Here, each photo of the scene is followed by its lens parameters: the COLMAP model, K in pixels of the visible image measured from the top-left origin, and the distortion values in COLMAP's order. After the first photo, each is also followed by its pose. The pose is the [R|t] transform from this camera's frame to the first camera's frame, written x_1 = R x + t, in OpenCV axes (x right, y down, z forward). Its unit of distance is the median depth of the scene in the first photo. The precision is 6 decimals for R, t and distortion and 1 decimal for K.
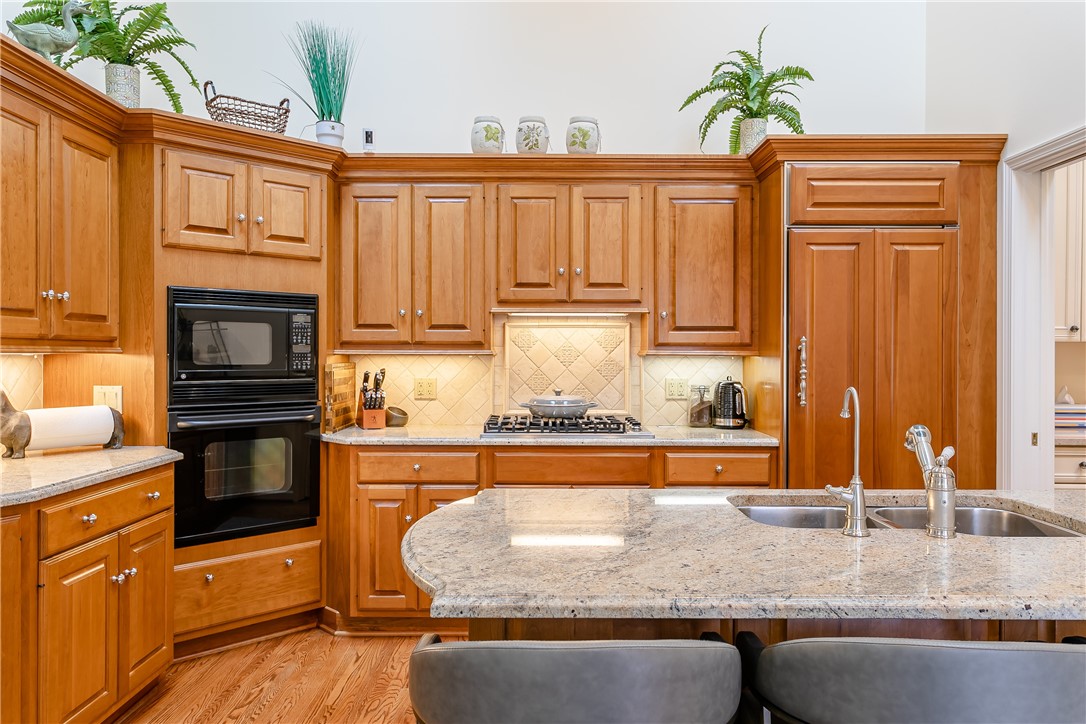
lens RADIAL K [[791.2, 0, 538.0], [0, 791.2, 359.1], [0, 0, 1]] dist [-0.003292, 0.008113]
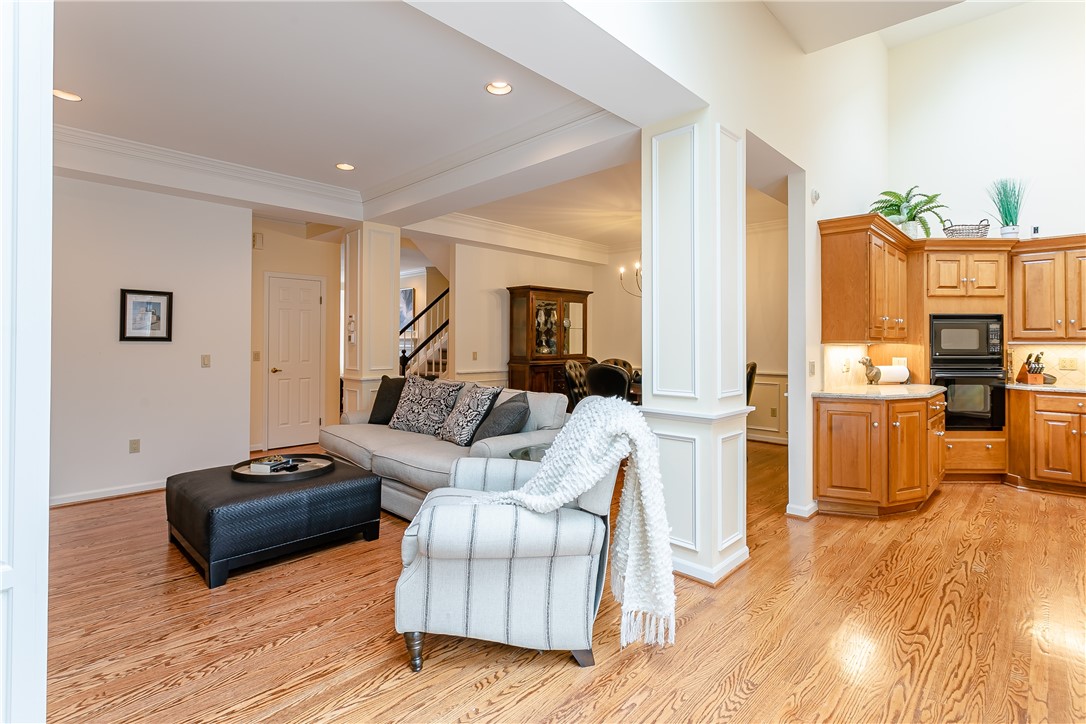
lens RADIAL K [[513.0, 0, 545.6], [0, 513.0, 339.0], [0, 0, 1]] dist [0.000529, 0.001921]
pose [[0.721333, -0.006855, -0.692554, -0.217937], [-0.004382, 0.999886, -0.014462, 0.004575], [0.692574, 0.013467, 0.721221, -0.735056]]
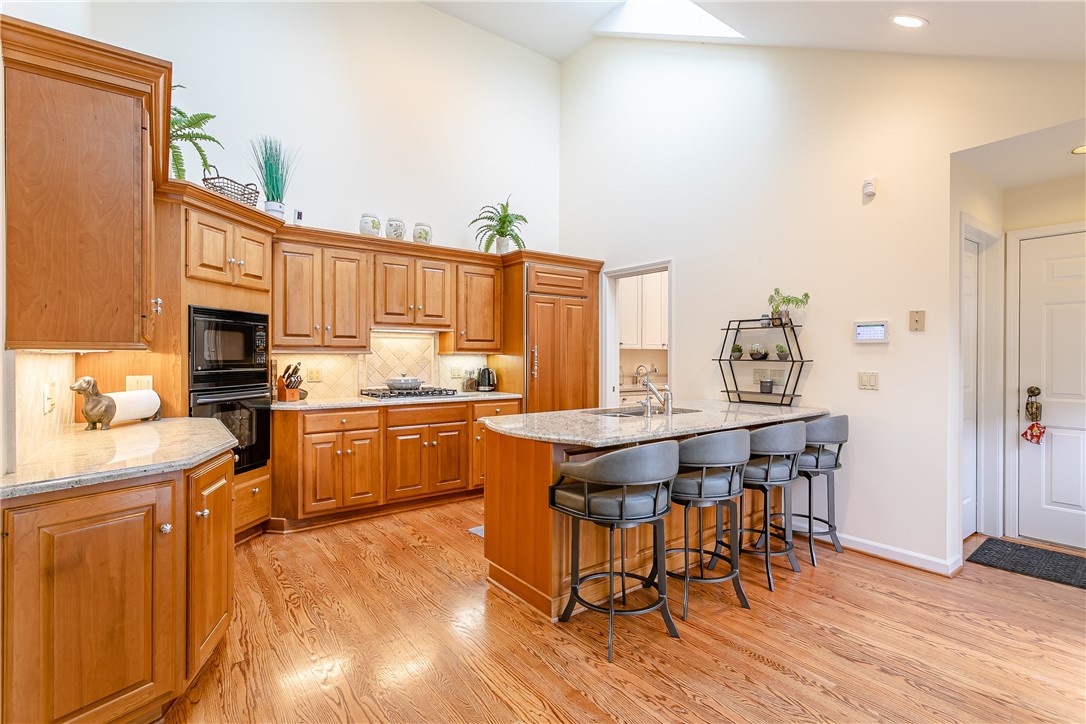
lens RADIAL K [[513.0, 0, 538.3], [0, 513.0, 358.6], [0, 0, 1]] dist [0.000529, 0.001921]
pose [[0.800368, -0.003151, 0.599501, -0.464098], [0.002586, 0.999995, 0.001802, 0.004081], [-0.599504, 0.000108, 0.800372, -0.108544]]
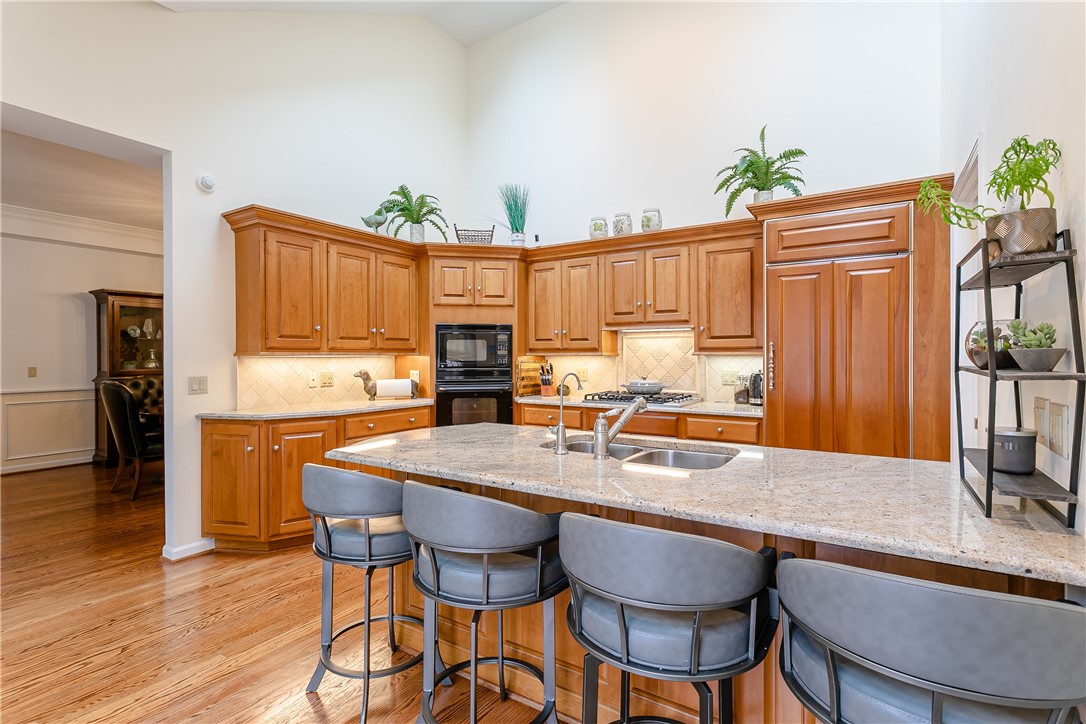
lens RADIAL K [[513.0, 0, 538.1], [0, 513.0, 354.3], [0, 0, 1]] dist [0.000529, 0.001921]
pose [[0.841485, -0.005409, -0.540253, 0.454717], [0.001070, 0.999965, -0.008345, 0.001769], [0.540279, 0.006444, 0.841461, -0.010804]]
